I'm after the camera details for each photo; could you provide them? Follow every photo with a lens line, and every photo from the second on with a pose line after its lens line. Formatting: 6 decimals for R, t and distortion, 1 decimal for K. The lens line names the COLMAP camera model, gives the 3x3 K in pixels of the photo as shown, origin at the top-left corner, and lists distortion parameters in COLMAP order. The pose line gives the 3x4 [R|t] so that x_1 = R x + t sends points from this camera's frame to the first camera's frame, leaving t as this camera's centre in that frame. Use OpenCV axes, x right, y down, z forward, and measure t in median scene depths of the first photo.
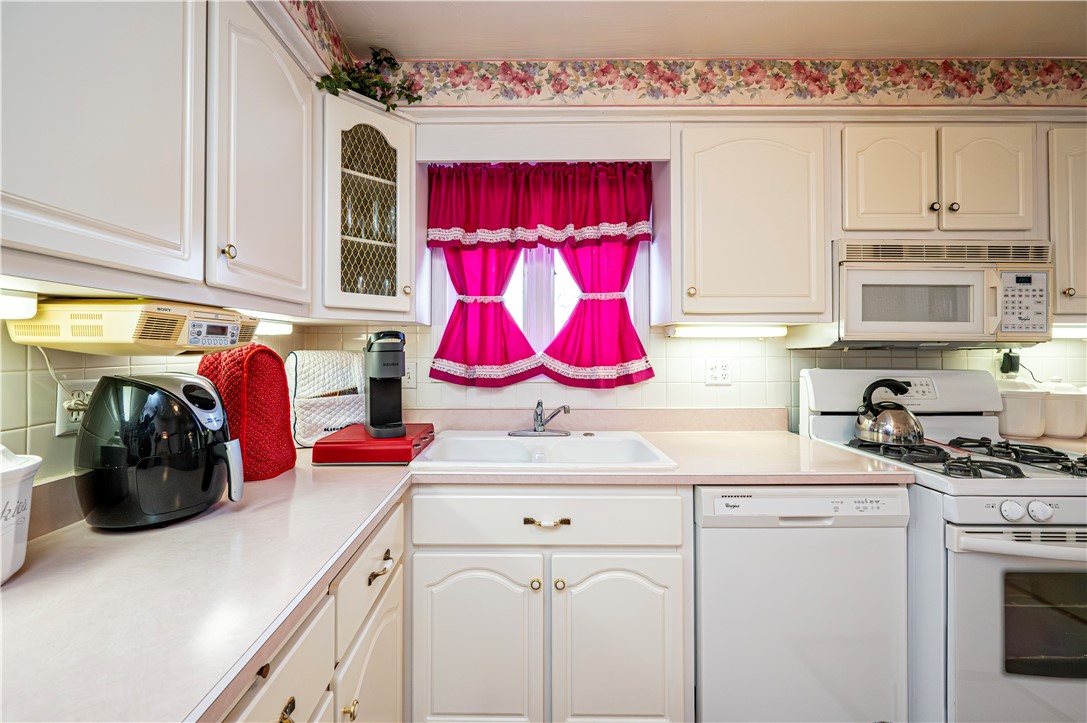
lens RADIAL K [[432.4, 0, 529.2], [0, 432.4, 344.4], [0, 0, 1]] dist [-0.003087, 0.001103]
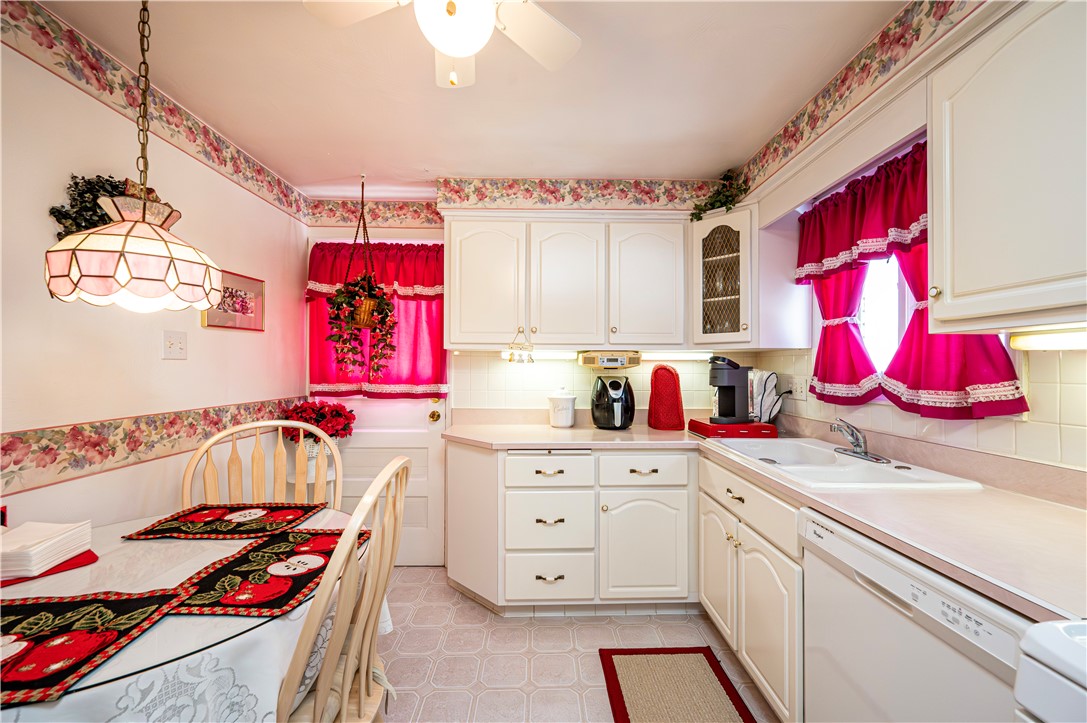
lens RADIAL K [[432.4, 0, 547.0], [0, 432.4, 364.2], [0, 0, 1]] dist [-0.003087, 0.001103]
pose [[0.024142, -0.005643, -0.999693, 1.103154], [0.006976, 0.999961, -0.005476, 0.001897], [0.999684, -0.006841, 0.024180, 0.305529]]
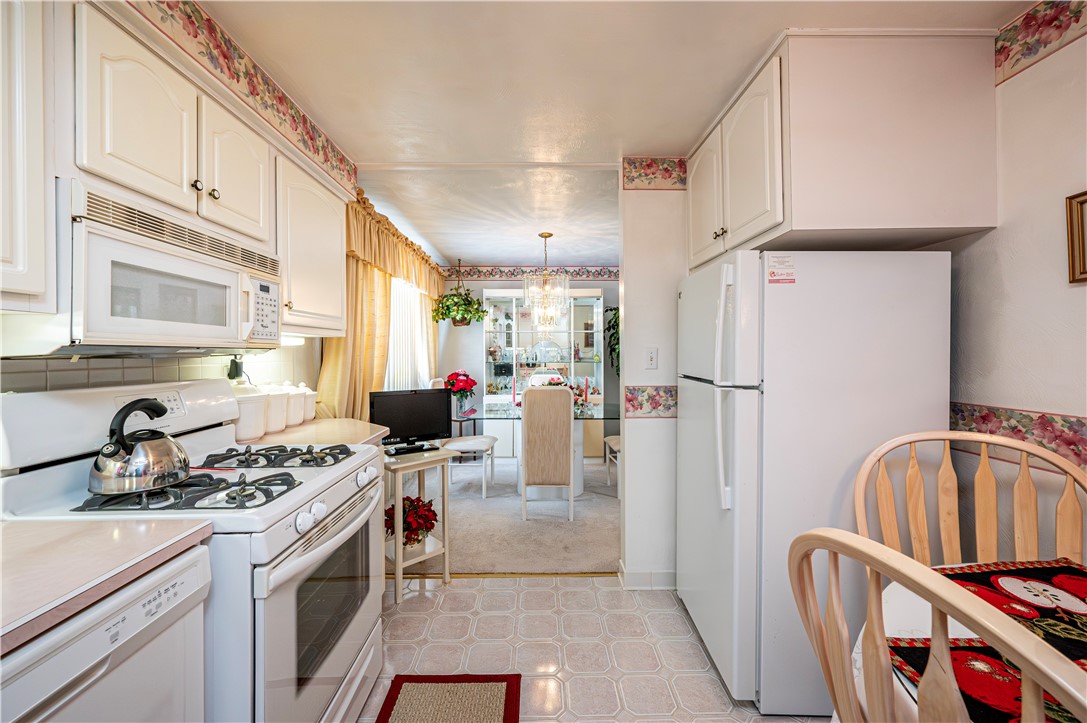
lens RADIAL K [[432.4, 0, 541.7], [0, 432.4, 351.3], [0, 0, 1]] dist [-0.003087, 0.001103]
pose [[-0.013392, 0.000181, 0.999910, 0.100311], [-0.004988, 0.999988, -0.000248, -0.002331], [-0.999898, -0.004991, -0.013391, 0.346541]]
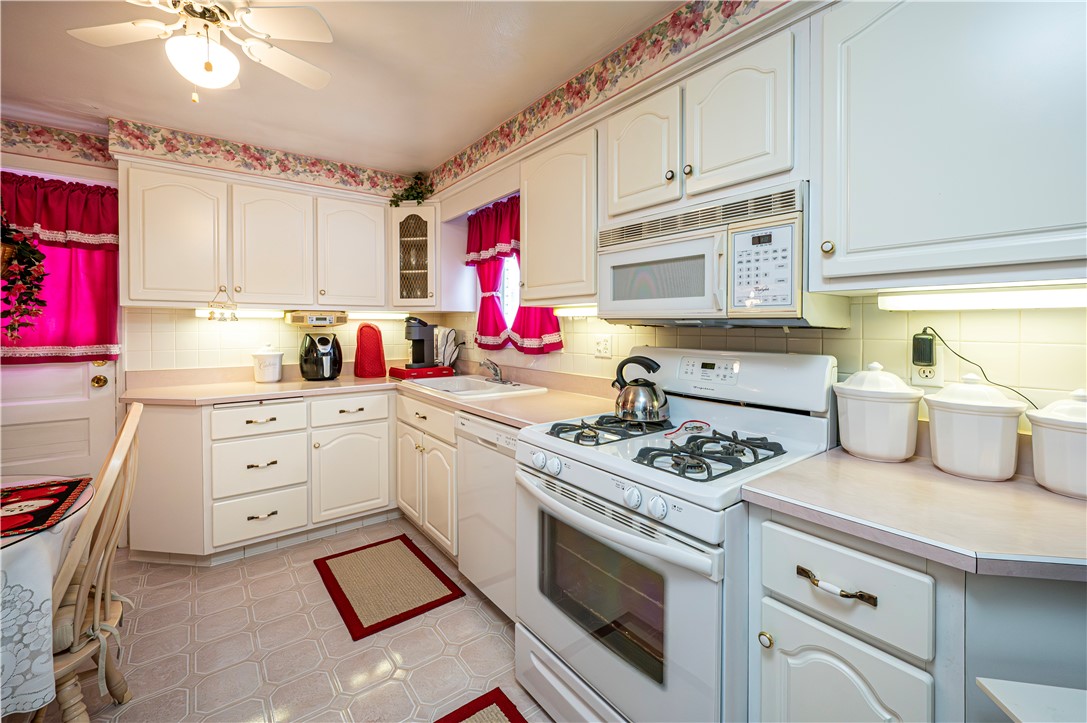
lens RADIAL K [[450.8, 0, 540.0], [0, 450.8, 332.5], [0, 0, 1]] dist [0.002691, -0.000363]
pose [[0.607027, 0.014357, -0.794551, 1.548735], [0.005969, 0.999726, 0.022625, -0.000728], [0.794658, -0.018476, 0.606776, 0.173332]]
